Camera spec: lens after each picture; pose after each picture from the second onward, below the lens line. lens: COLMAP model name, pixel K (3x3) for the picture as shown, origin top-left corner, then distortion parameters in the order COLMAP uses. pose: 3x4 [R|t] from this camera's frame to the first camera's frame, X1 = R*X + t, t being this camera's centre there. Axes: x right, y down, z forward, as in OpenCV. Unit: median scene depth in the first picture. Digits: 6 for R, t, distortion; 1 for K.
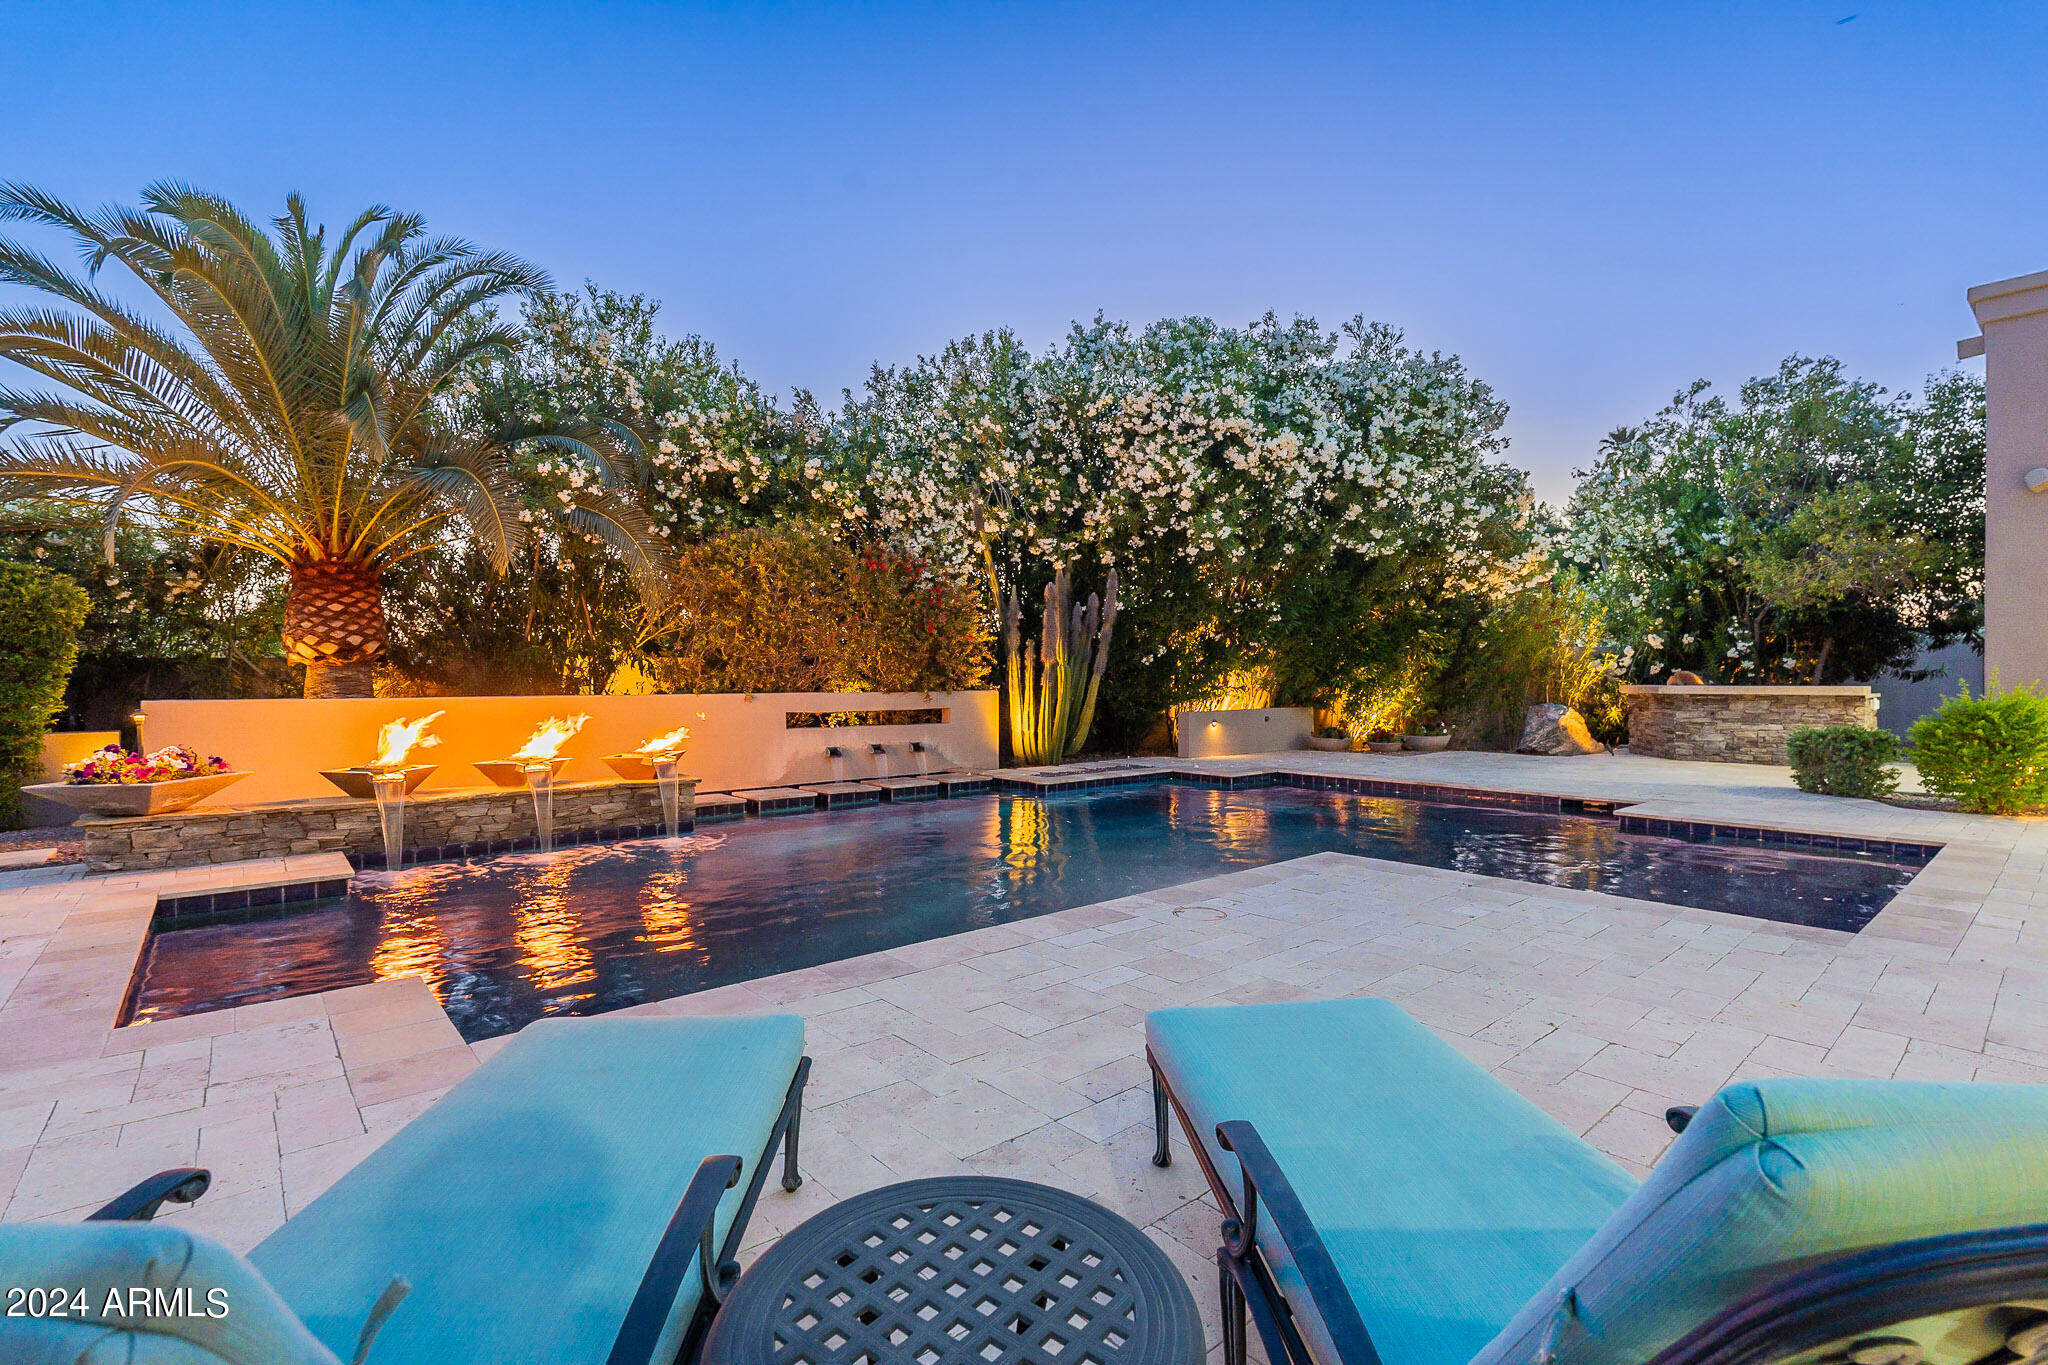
lens RADIAL K [[932.8, 0, 1022.7], [0, 932.8, 685.6], [0, 0, 1]] dist [-0.002119, 0.001114]
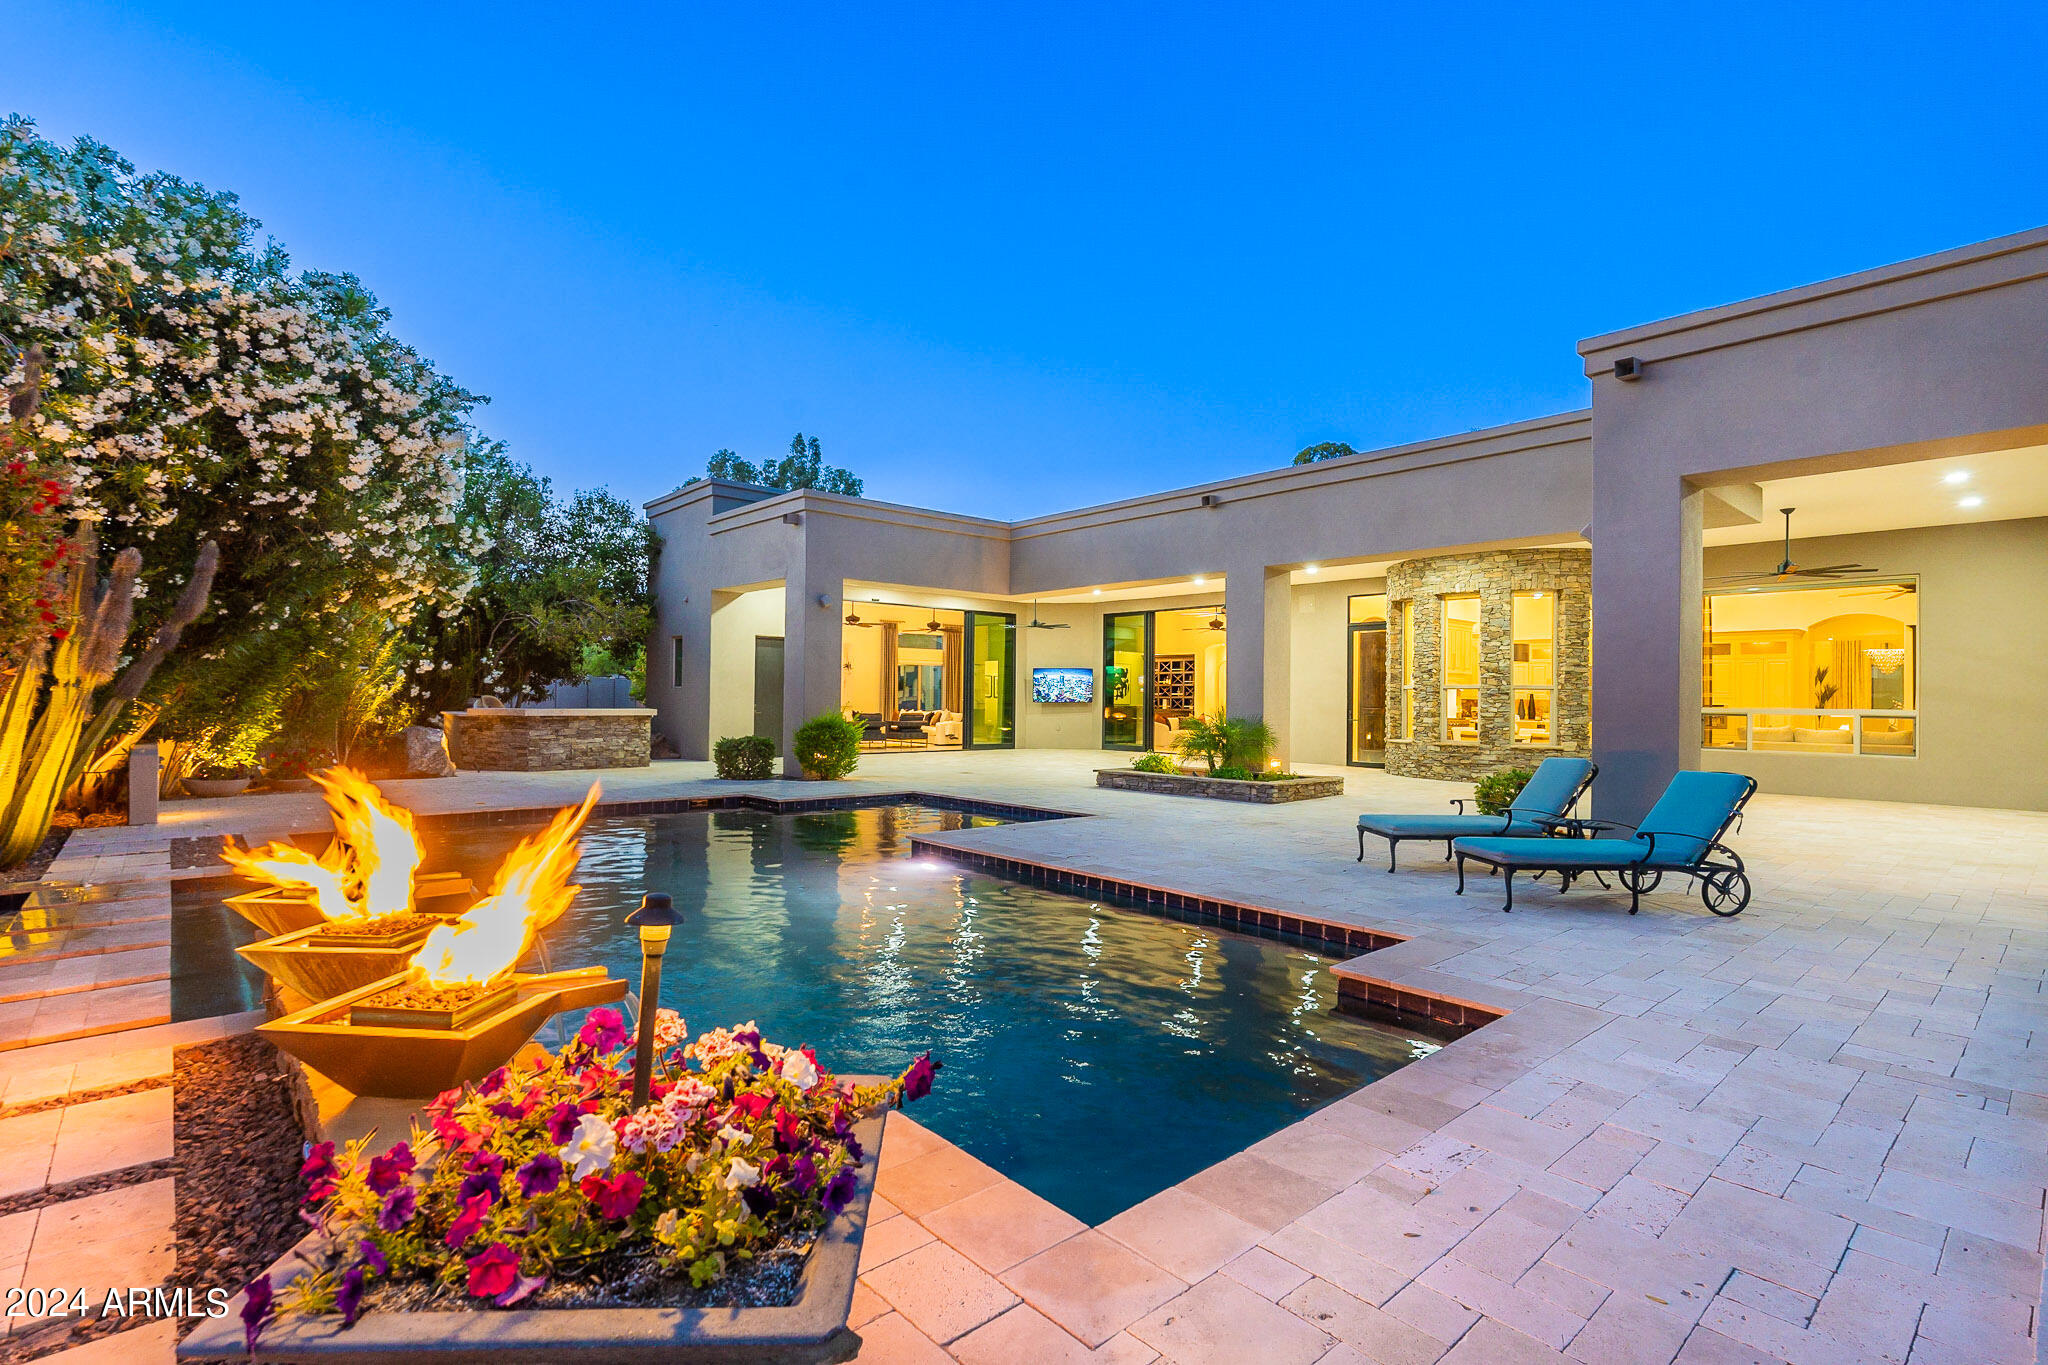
lens RADIAL K [[932.8, 0, 1032.4], [0, 932.8, 688.5], [0, 0, 1]] dist [-0.002119, 0.001114]
pose [[-0.046513, 0.012856, 0.998835, -0.574761], [-0.004075, 0.999906, -0.013059, -0.014567], [-0.998909, -0.004677, -0.046457, 0.452274]]
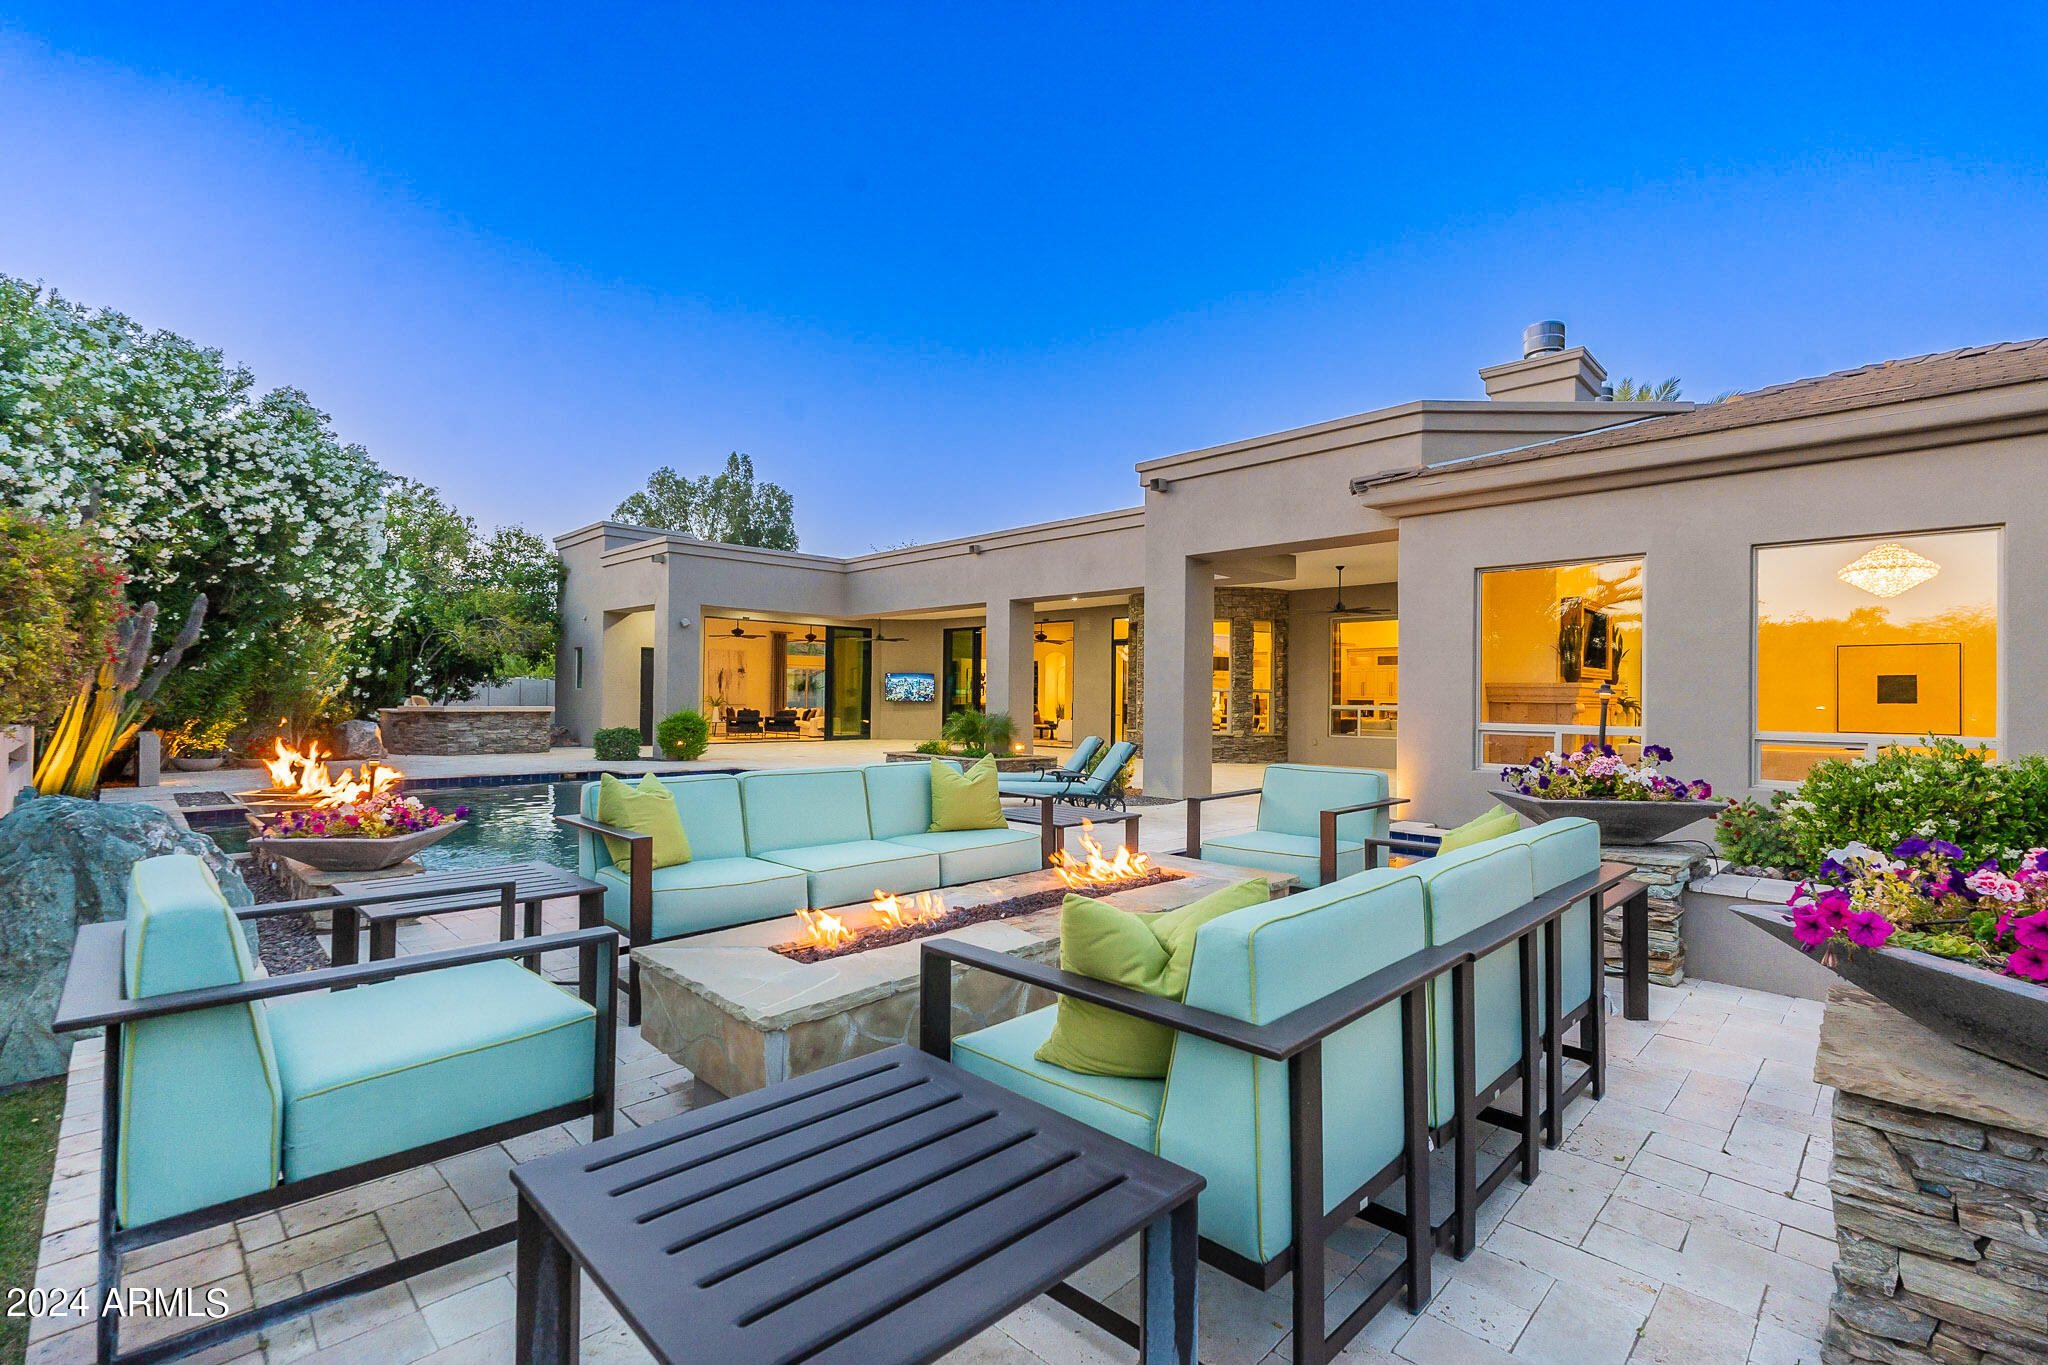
lens RADIAL K [[889.7, 0, 1011.2], [0, 889.7, 687.2], [0, 0, 1]] dist [0.012095, -0.001790]
pose [[-0.081950, 0.013470, 0.996545, -0.902100], [-0.005080, 0.999890, -0.013933, -0.016763], [-0.996624, -0.006204, -0.081872, 0.228831]]
